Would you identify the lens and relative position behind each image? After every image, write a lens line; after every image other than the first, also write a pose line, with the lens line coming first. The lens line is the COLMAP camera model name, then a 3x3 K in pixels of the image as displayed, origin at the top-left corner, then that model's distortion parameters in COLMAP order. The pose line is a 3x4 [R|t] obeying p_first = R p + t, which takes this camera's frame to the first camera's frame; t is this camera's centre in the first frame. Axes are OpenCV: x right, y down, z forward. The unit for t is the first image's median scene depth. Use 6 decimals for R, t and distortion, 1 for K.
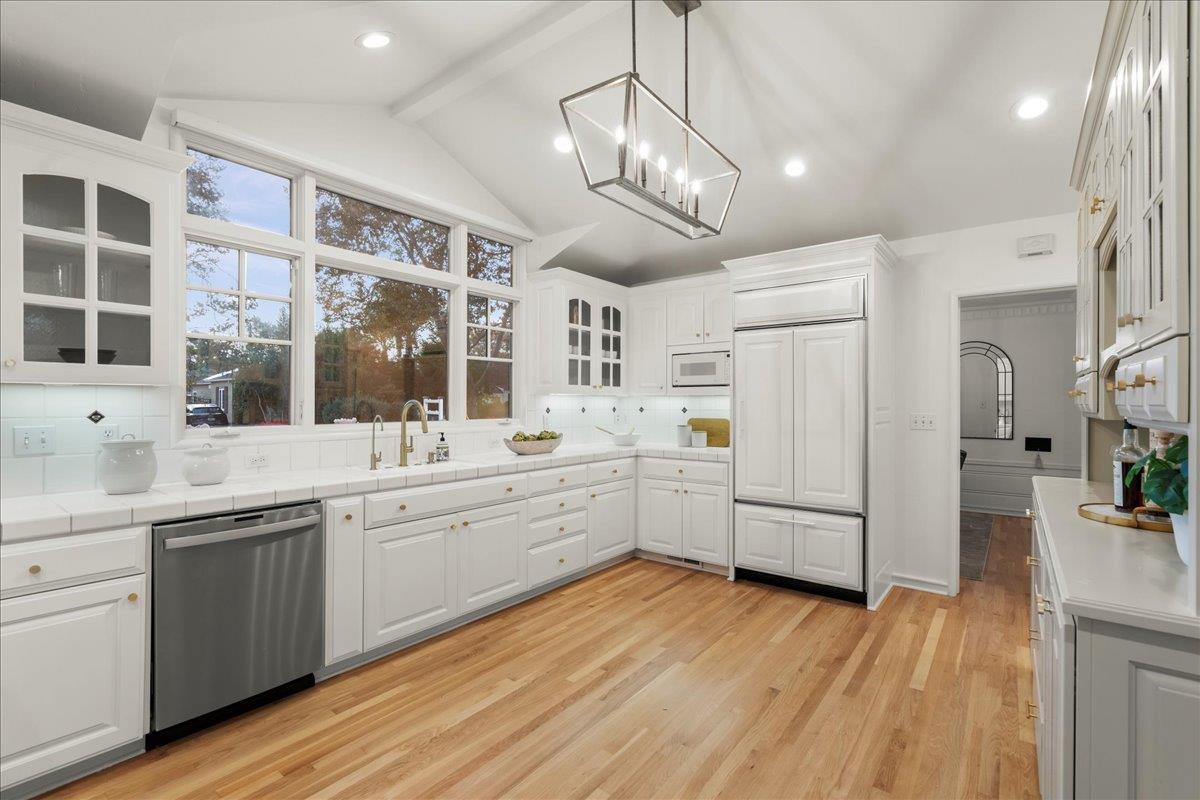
lens RADIAL K [[543.4, 0, 604.8], [0, 543.4, 400.7], [0, 0, 1]] dist [0.002437, 0.000570]
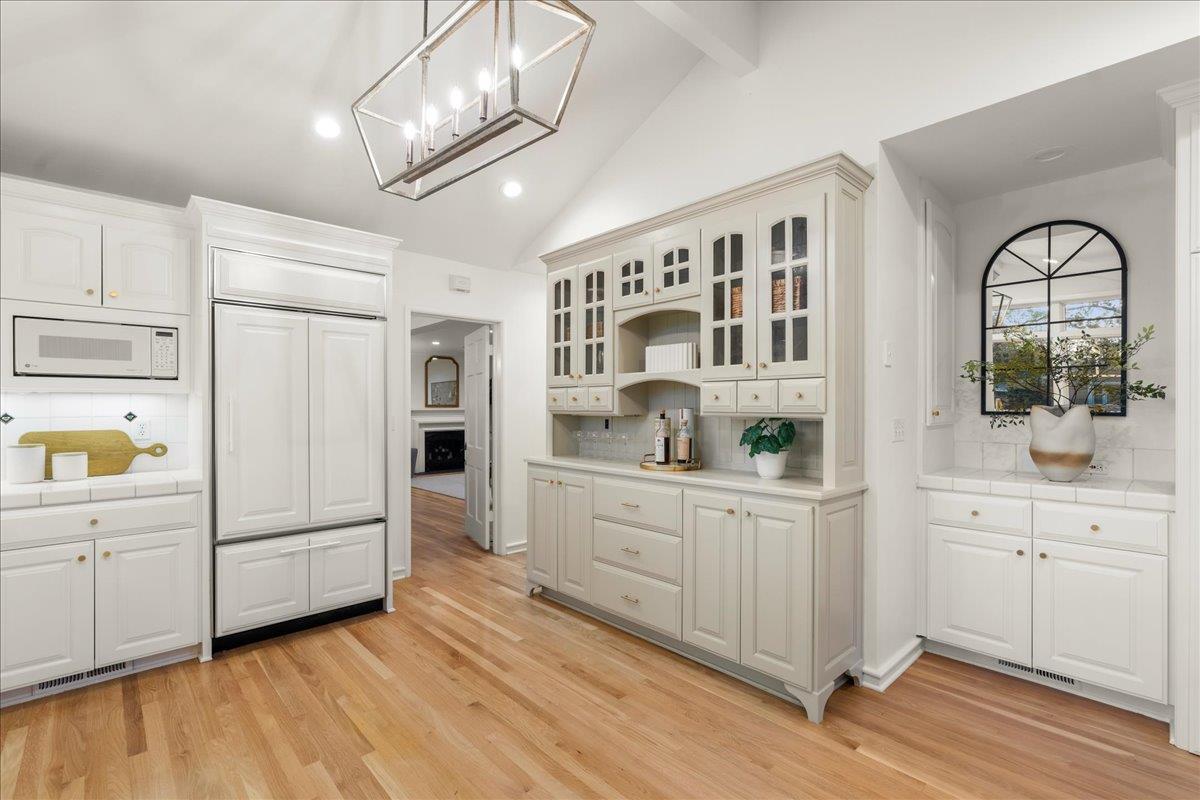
lens RADIAL K [[543.4, 0, 601.1], [0, 543.4, 407.1], [0, 0, 1]] dist [0.002437, 0.000570]
pose [[0.160869, -0.002610, 0.986972, -0.444586], [-0.002562, 0.999992, 0.003062, 0.004092], [-0.986972, -0.003022, 0.160861, 0.469320]]
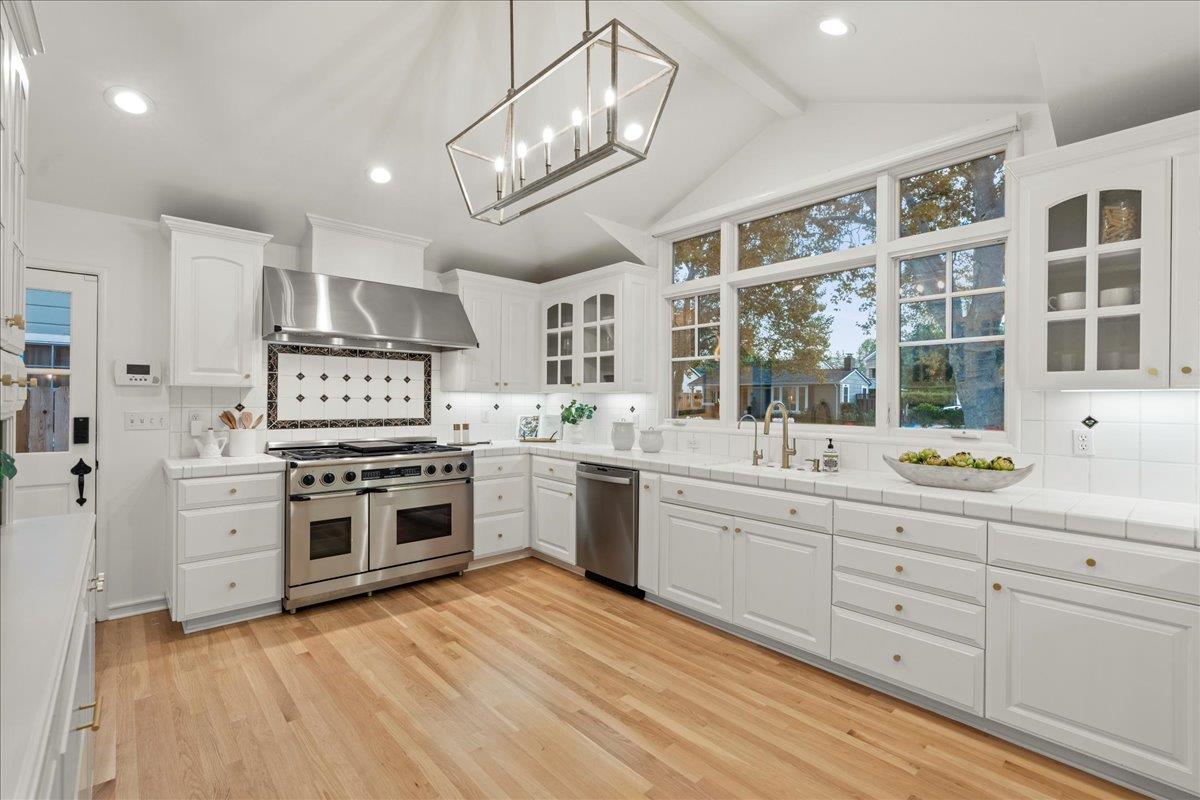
lens RADIAL K [[543.4, 0, 605.3], [0, 543.4, 398.6], [0, 0, 1]] dist [0.002437, 0.000570]
pose [[-0.187814, -0.009561, -0.982158, 0.673133], [-0.009228, 0.999926, -0.007969, 0.005117], [0.982161, 0.007566, -0.187888, 0.881697]]
